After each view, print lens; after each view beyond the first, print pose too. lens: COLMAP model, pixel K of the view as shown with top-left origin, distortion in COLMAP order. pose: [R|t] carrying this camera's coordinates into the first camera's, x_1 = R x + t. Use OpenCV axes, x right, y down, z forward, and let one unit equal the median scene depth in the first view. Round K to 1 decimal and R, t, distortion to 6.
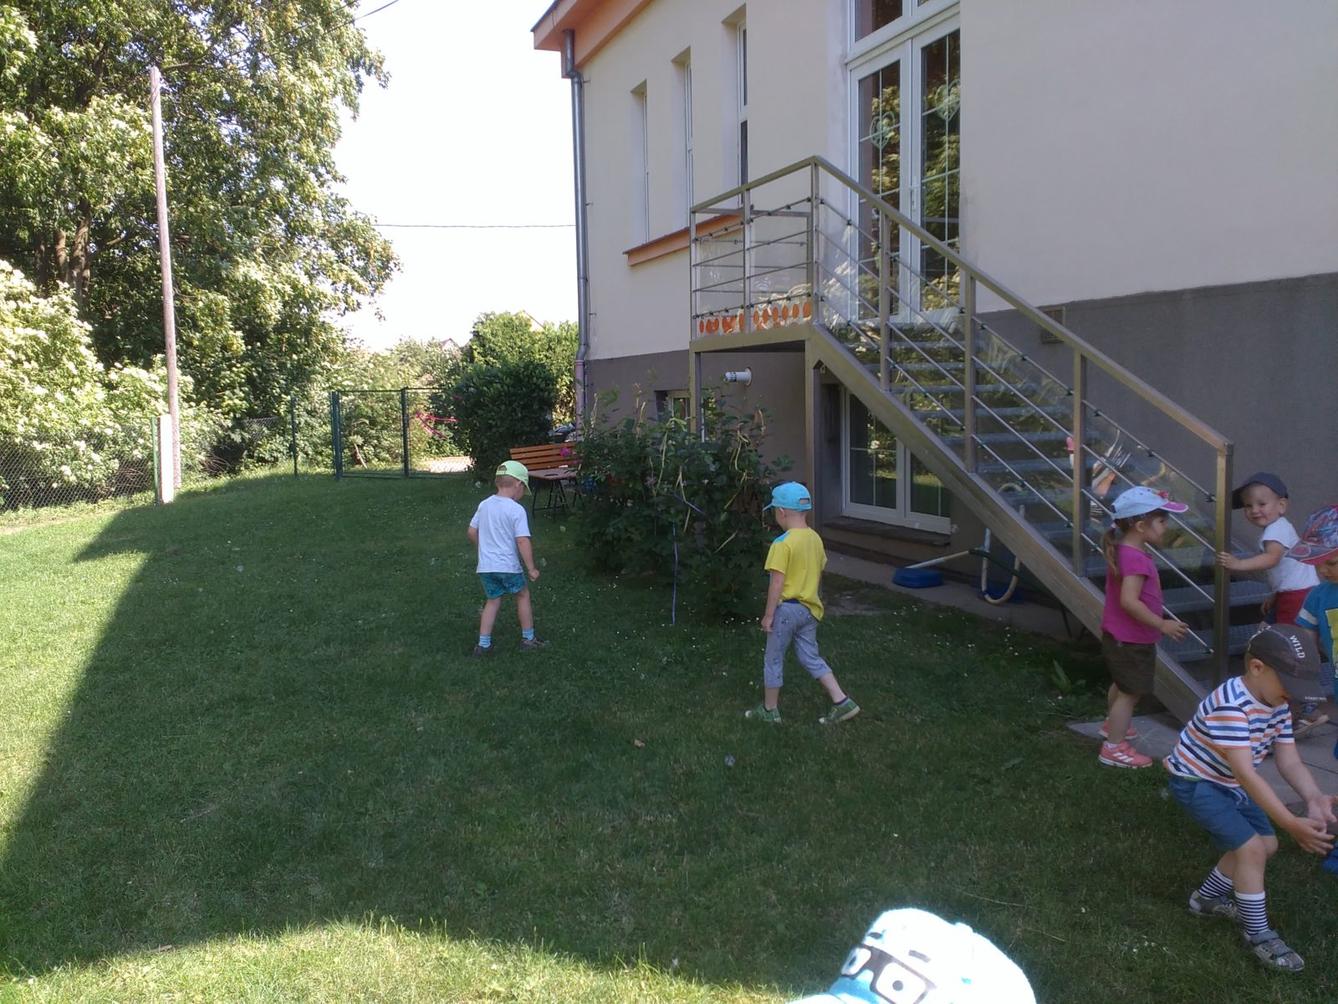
lens RADIAL K [[1165.8, 0, 669.0], [0, 1165.8, 502.0], [0, 0, 1]] dist [0.094739, -0.167651]
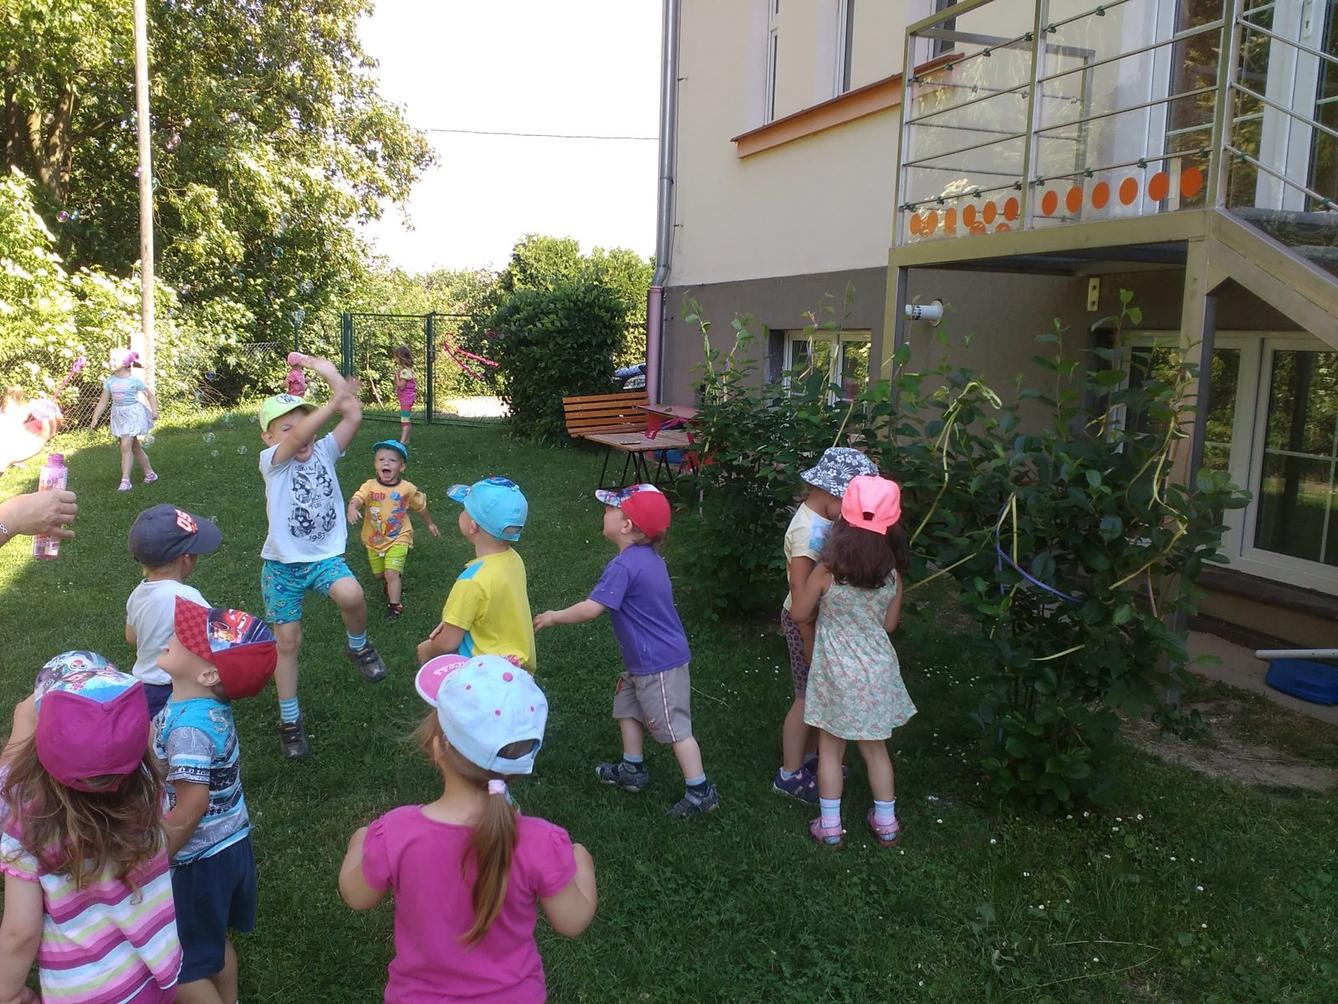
lens RADIAL K [[1178.6, 0, 669.0], [0, 1178.6, 502.0], [0, 0, 1]] dist [0.085065, -0.229040]
pose [[0.998581, 0.049622, -0.019348, -0.039809], [-0.048656, 0.997681, 0.047591, -0.014237], [0.021665, -0.046582, 0.998680, 0.183191]]
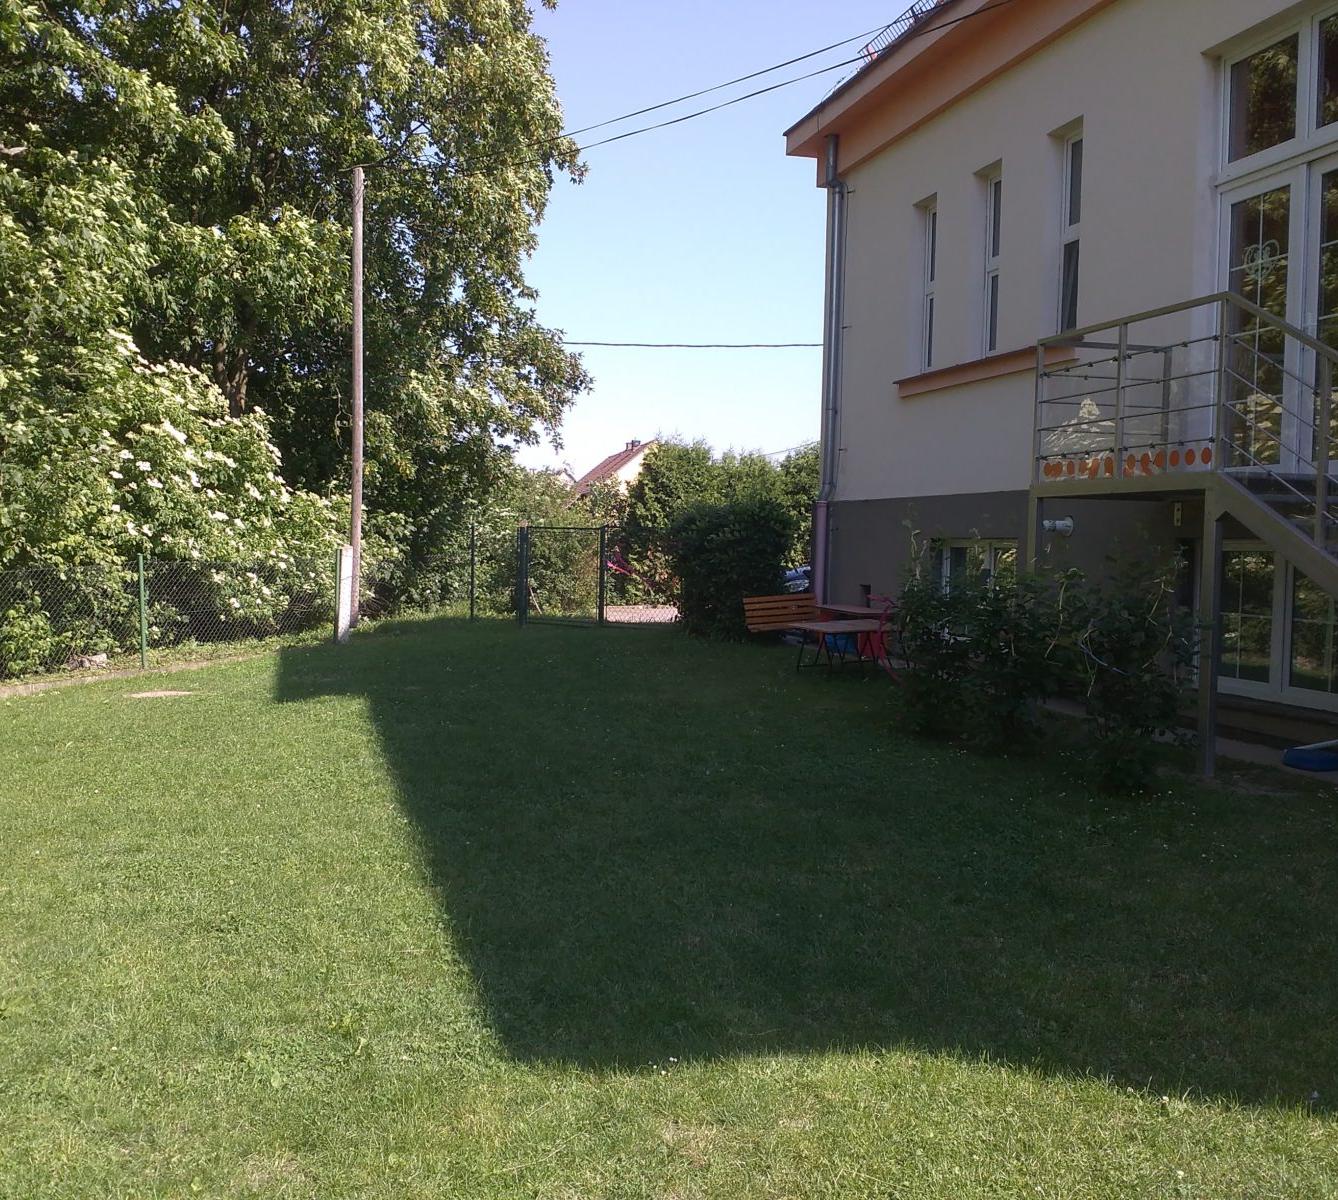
lens RADIAL K [[1392.4, 0, 669.0], [0, 1392.4, 600.0], [0, 0, 1]] dist [0.127327, -0.297234]
pose [[0.994553, 0.040743, -0.095936, -0.075704], [-0.045447, 0.997844, -0.047359, 0.007224], [0.093800, 0.051461, 0.994260, -0.048615]]
